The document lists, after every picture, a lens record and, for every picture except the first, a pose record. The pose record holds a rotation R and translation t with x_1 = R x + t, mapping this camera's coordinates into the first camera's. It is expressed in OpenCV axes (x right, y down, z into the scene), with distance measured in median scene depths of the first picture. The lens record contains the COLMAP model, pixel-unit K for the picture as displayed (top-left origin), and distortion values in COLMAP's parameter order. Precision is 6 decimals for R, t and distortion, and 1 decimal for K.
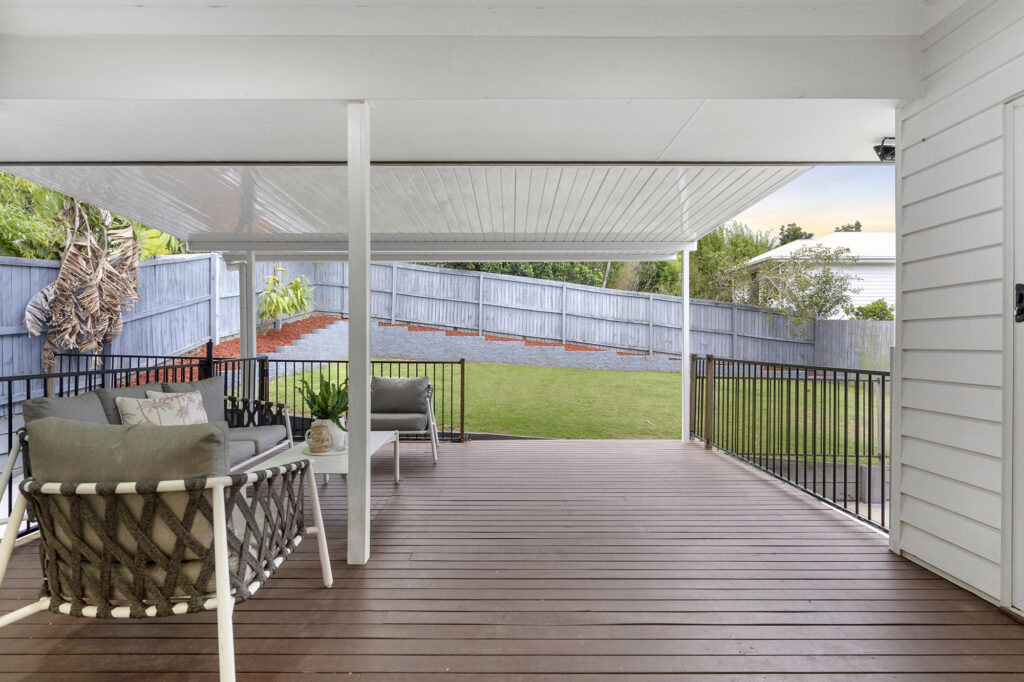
lens RADIAL K [[482.4, 0, 501.4], [0, 482.4, 345.3], [0, 0, 1]] dist [-0.001538, 0.000093]
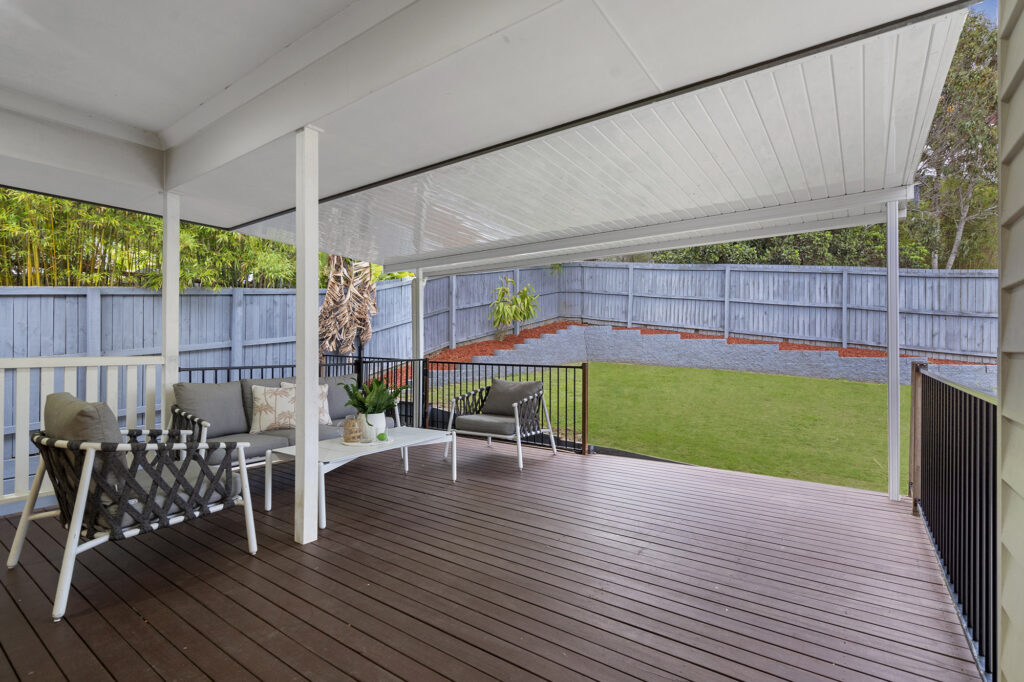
lens RADIAL K [[482.4, 0, 501.4], [0, 482.4, 345.3], [0, 0, 1]] dist [-0.001538, 0.000093]
pose [[0.810953, -0.004393, -0.585095, 0.204089], [-0.001380, 0.999955, -0.009421, 0.001694], [0.585110, 0.008447, 0.810910, 0.101702]]
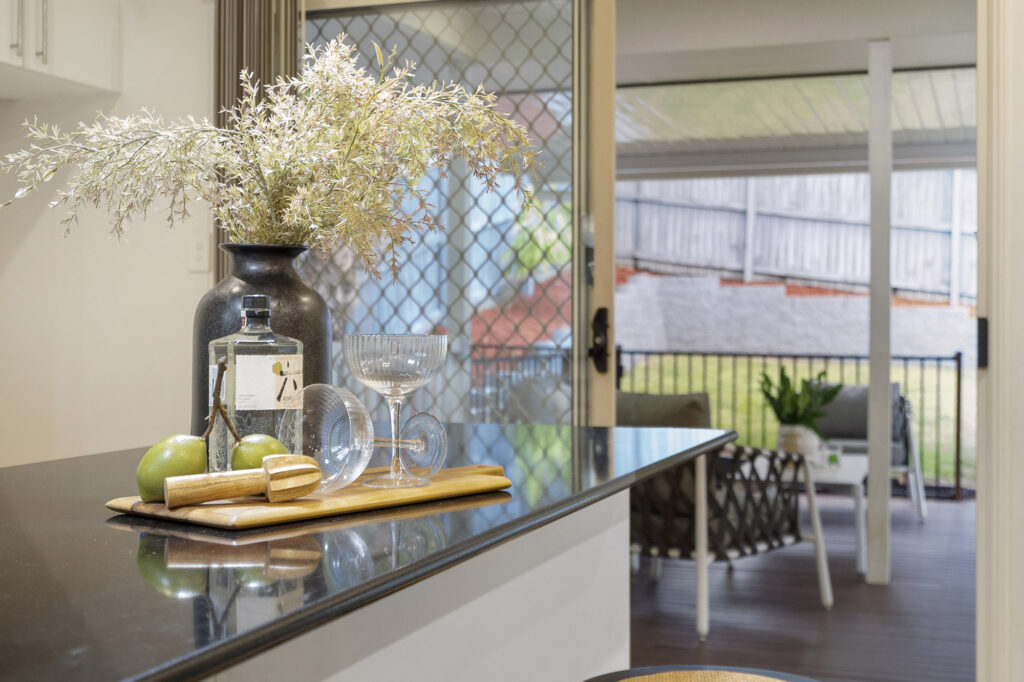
lens RADIAL K [[1373.3, 0, 511.8], [0, 1373.3, 339.0], [0, 0, 1]] dist [0.088326, 0.000127]
pose [[0.947886, 0.007285, -0.318526, -0.037812], [-0.005178, 0.999959, 0.007460, 0.001922], [0.318567, -0.005422, 0.947885, -0.432037]]
